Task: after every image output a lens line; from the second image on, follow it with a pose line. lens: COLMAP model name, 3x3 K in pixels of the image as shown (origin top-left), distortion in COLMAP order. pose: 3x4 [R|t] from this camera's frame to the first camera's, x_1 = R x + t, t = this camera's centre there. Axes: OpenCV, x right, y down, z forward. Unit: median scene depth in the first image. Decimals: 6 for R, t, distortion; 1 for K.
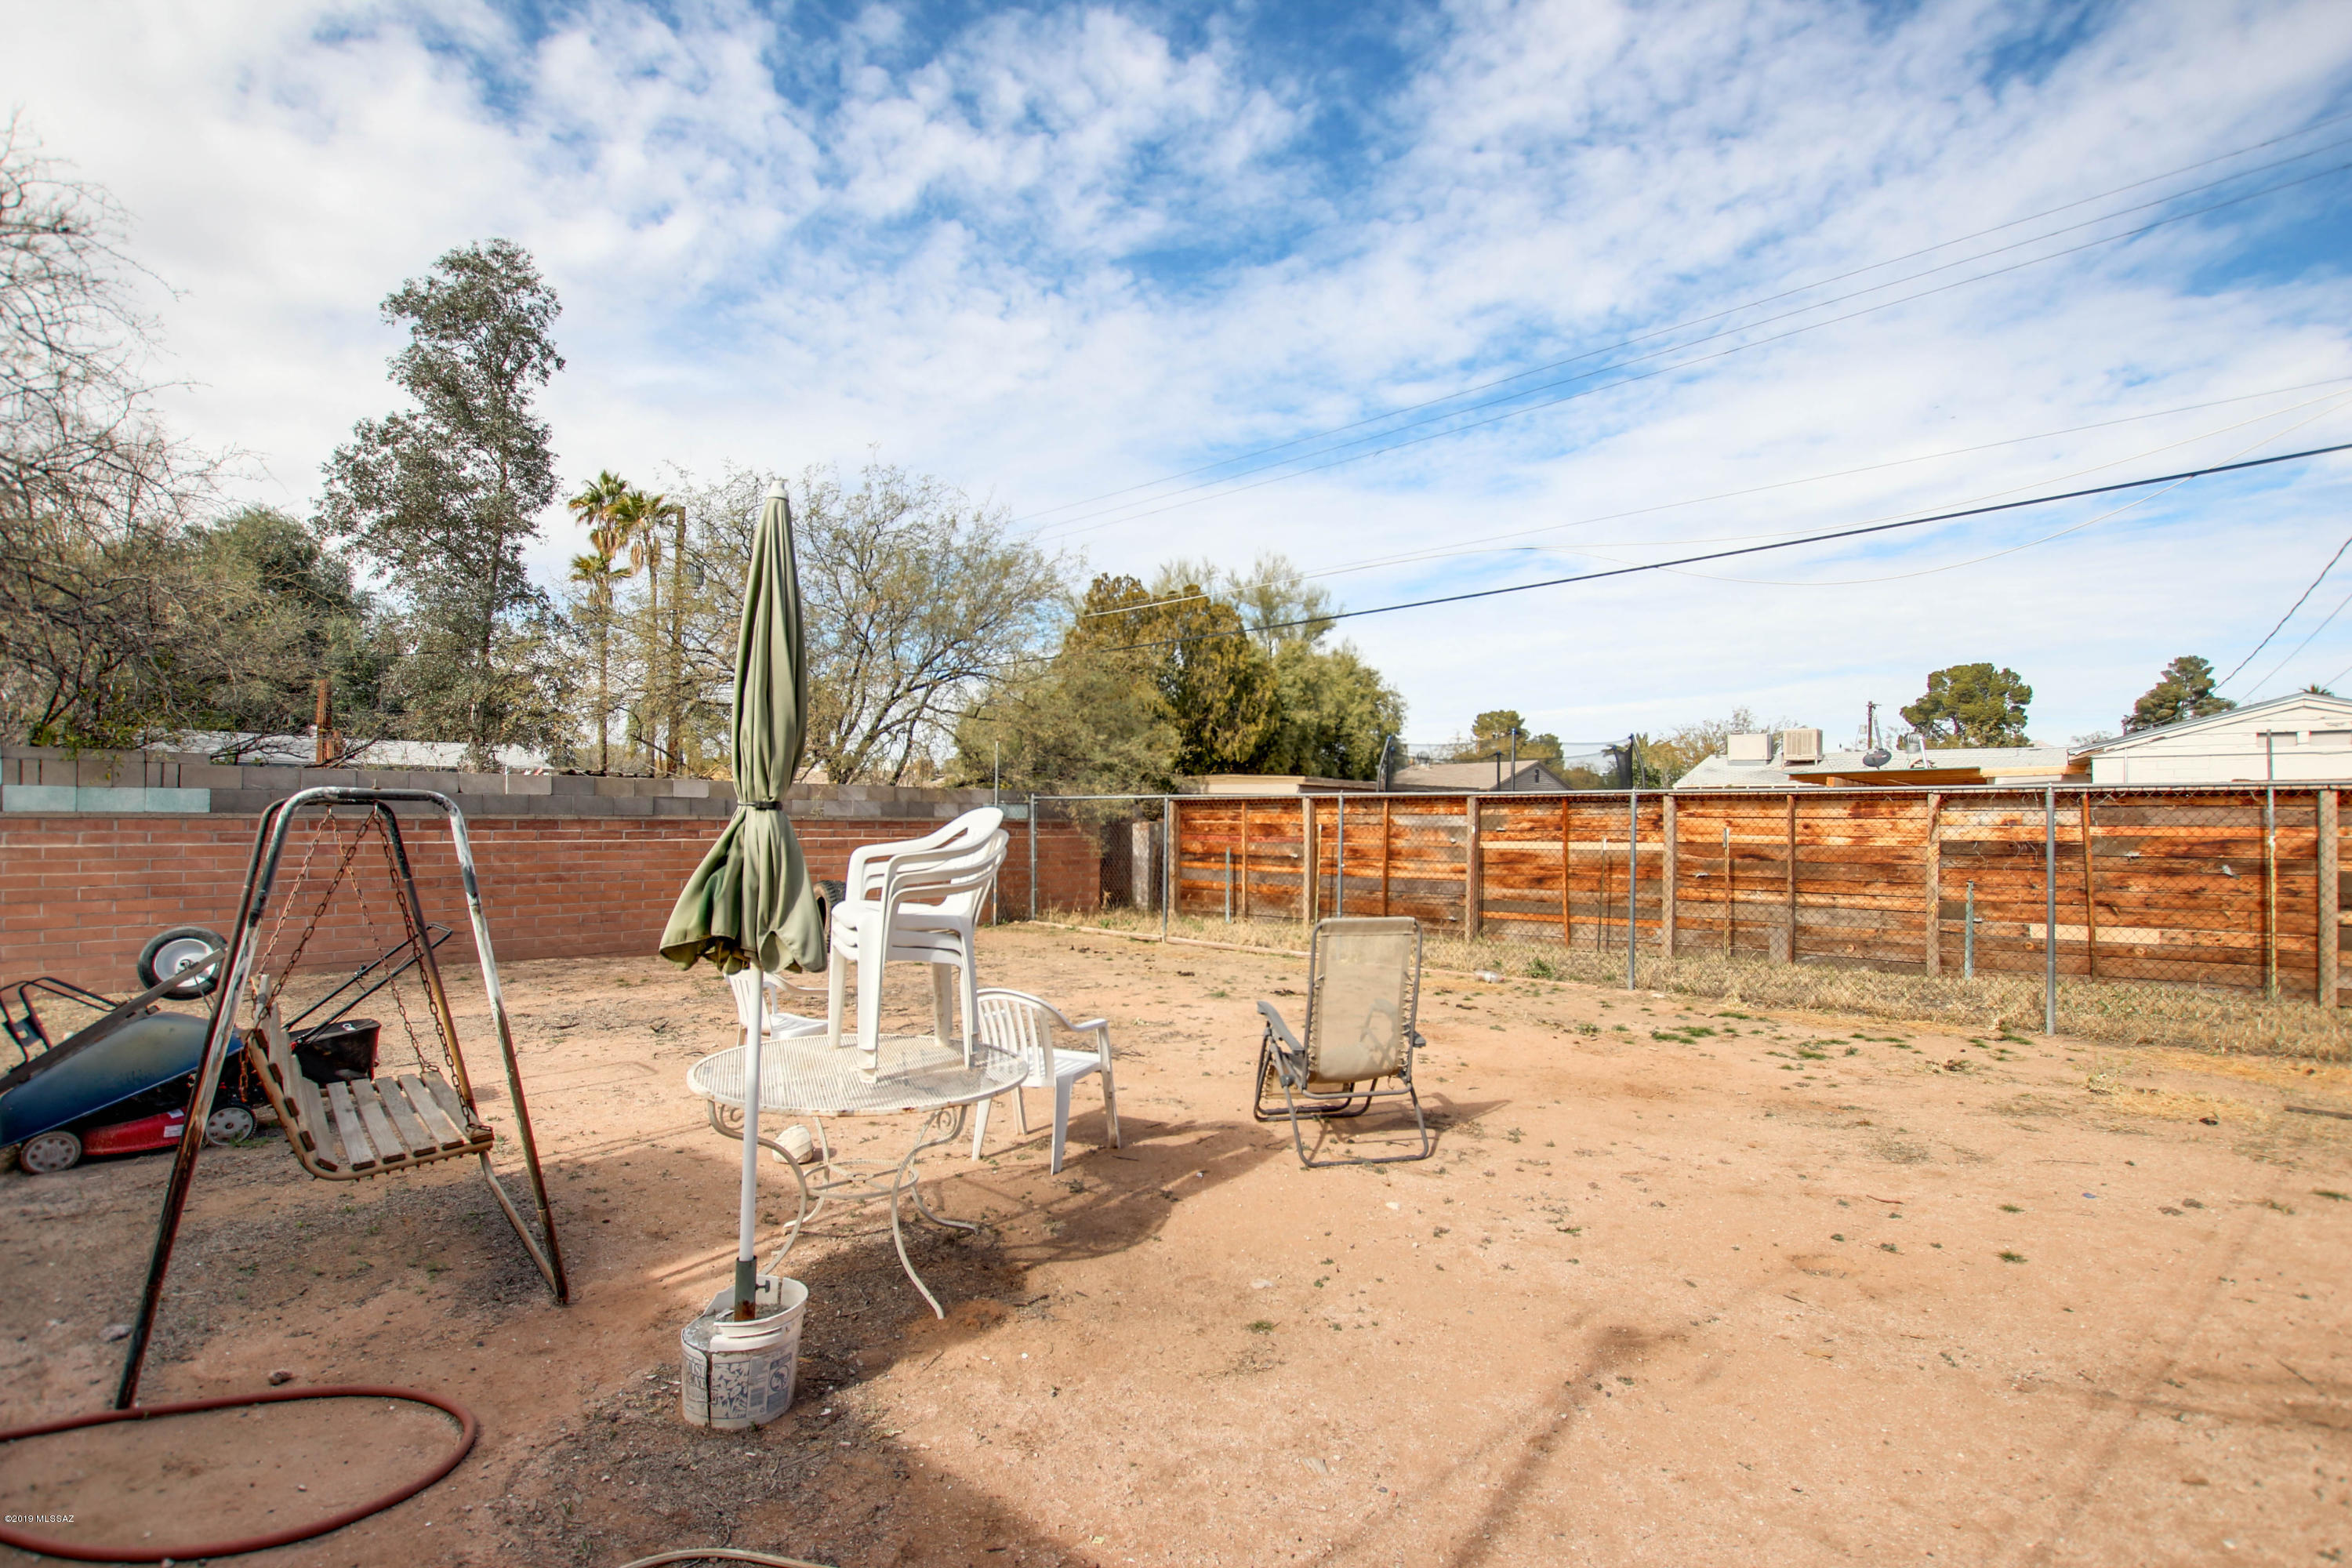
lens RADIAL K [[1094.2, 0, 1183.5], [0, 1094.2, 808.4], [0, 0, 1]] dist [-0.030392, 0.003531]
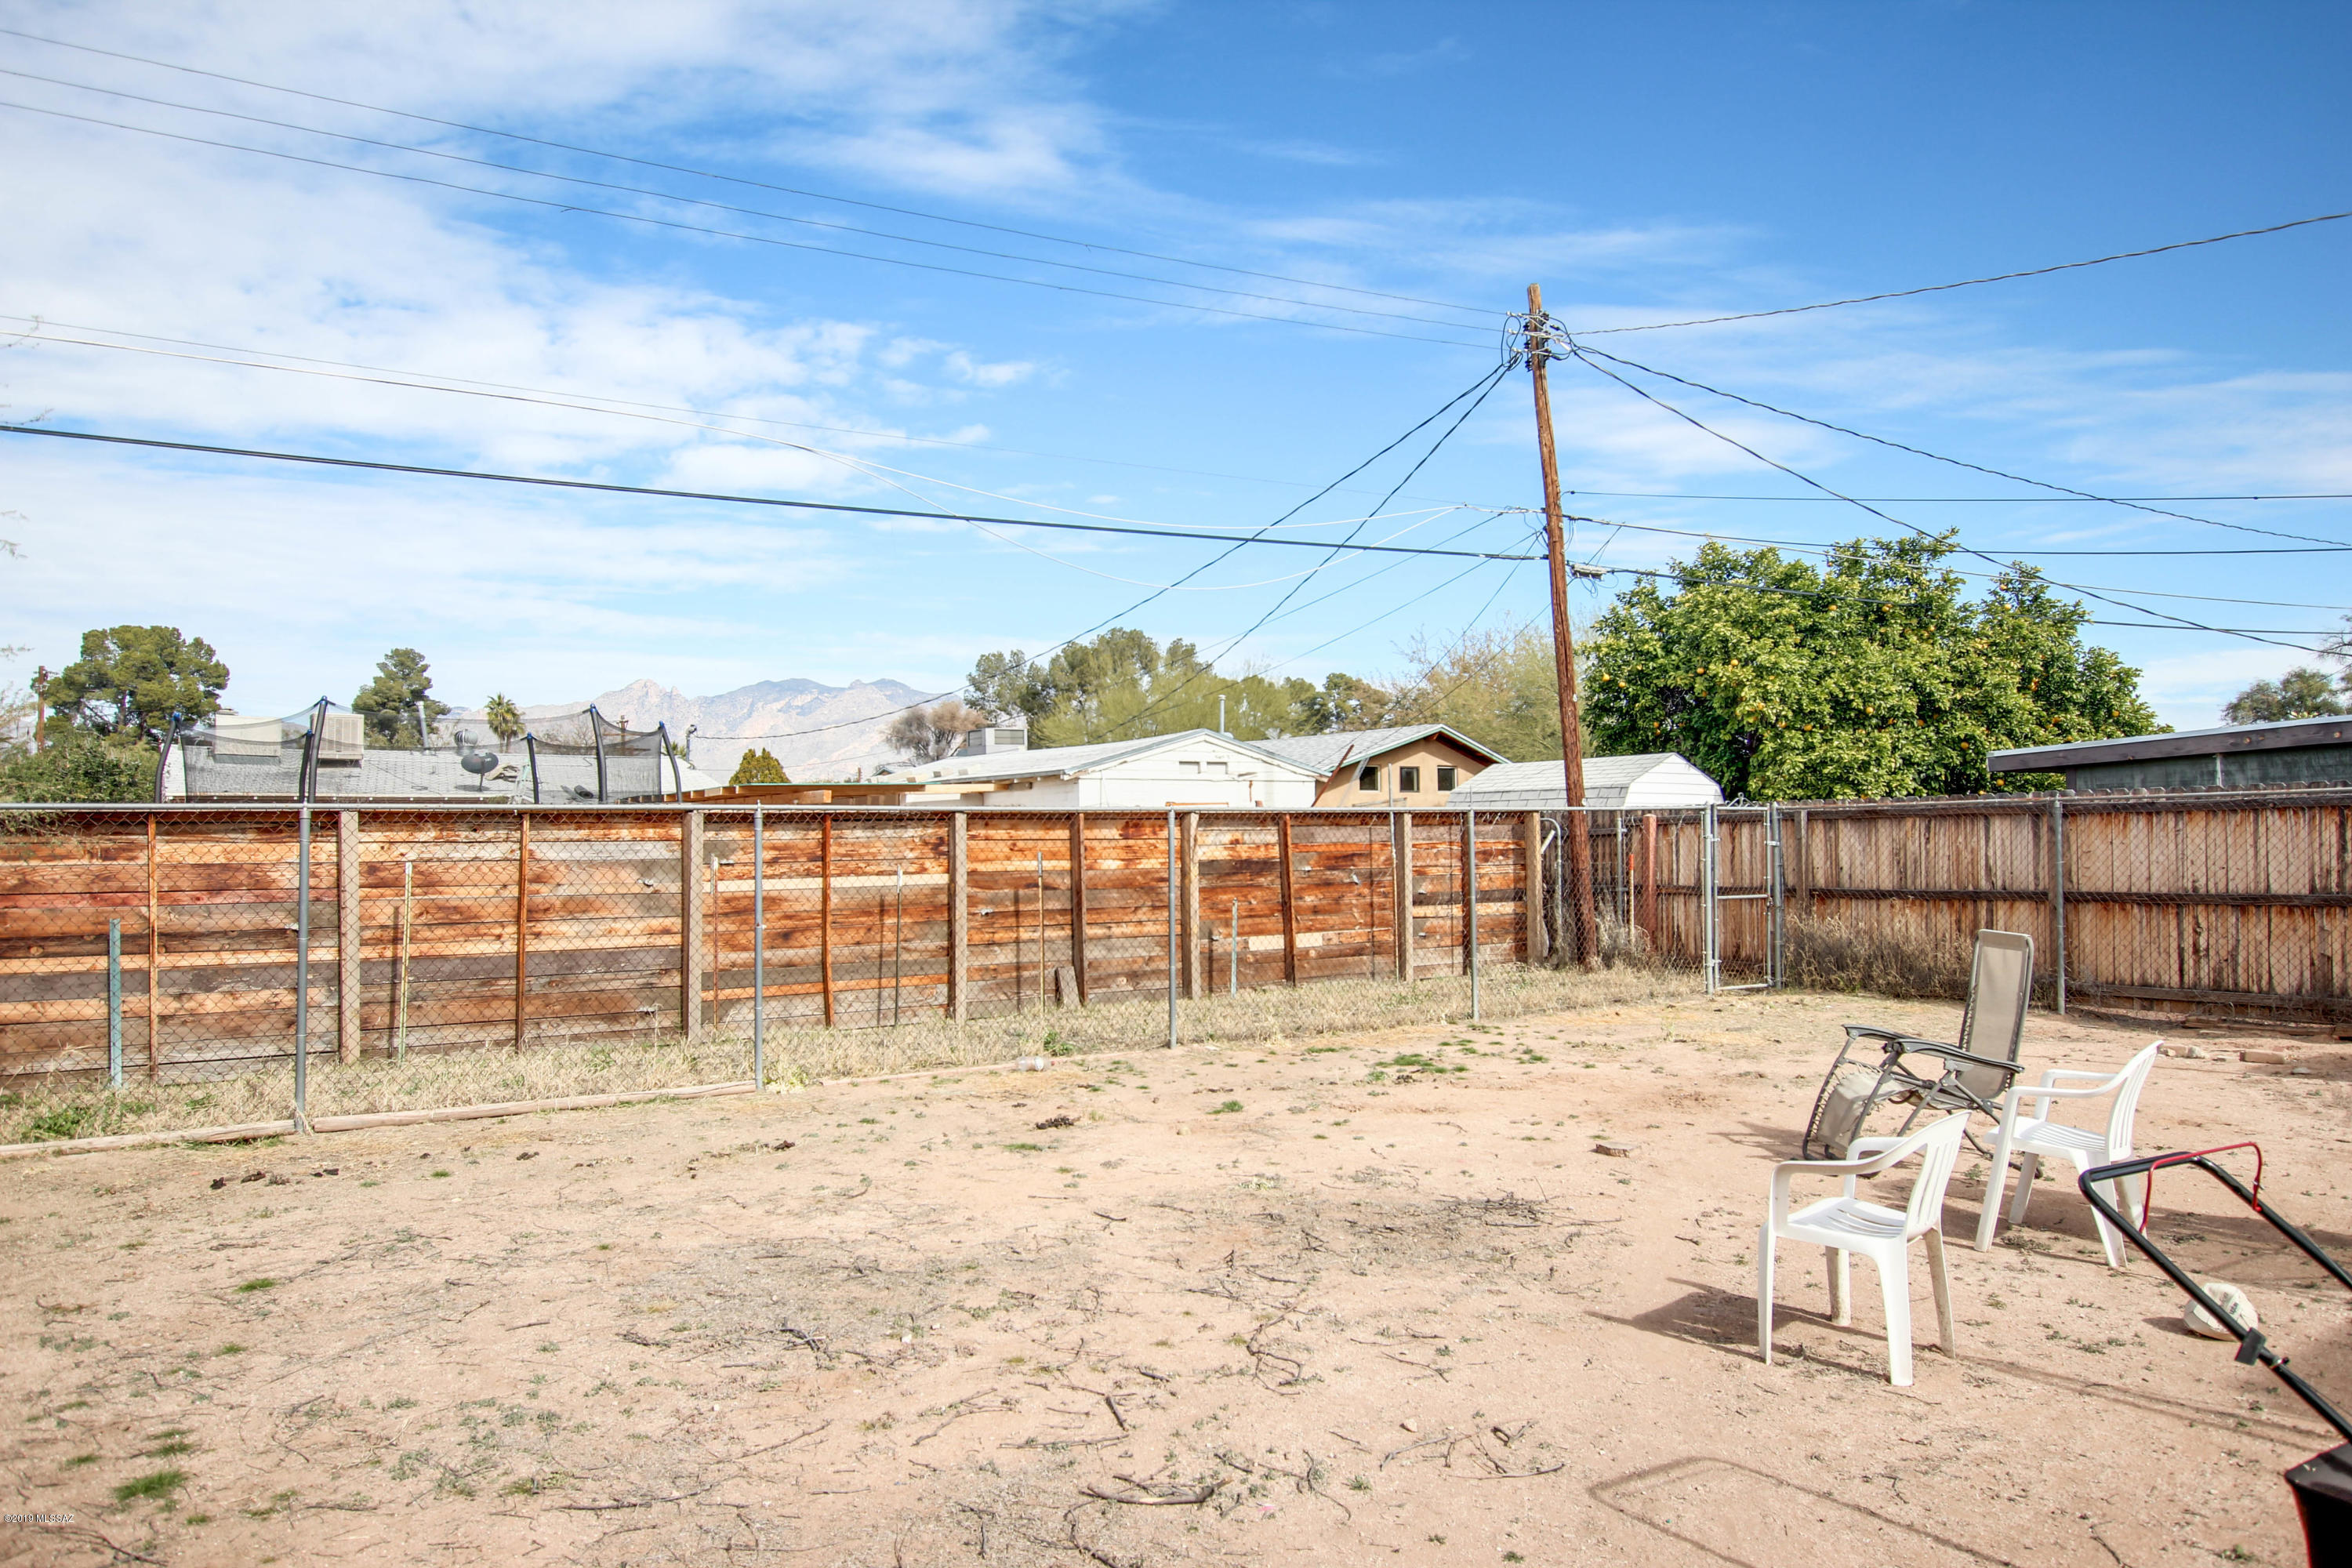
lens RADIAL K [[1576.4, 0, 1169.5], [0, 1576.4, 791.5], [0, 0, 1]] dist [-0.008604, 0.015644]
pose [[0.285042, 0.019813, 0.958310, -0.556231], [0.003597, 0.999757, -0.021740, -0.001959], [-0.958508, 0.009644, 0.284902, 0.488429]]
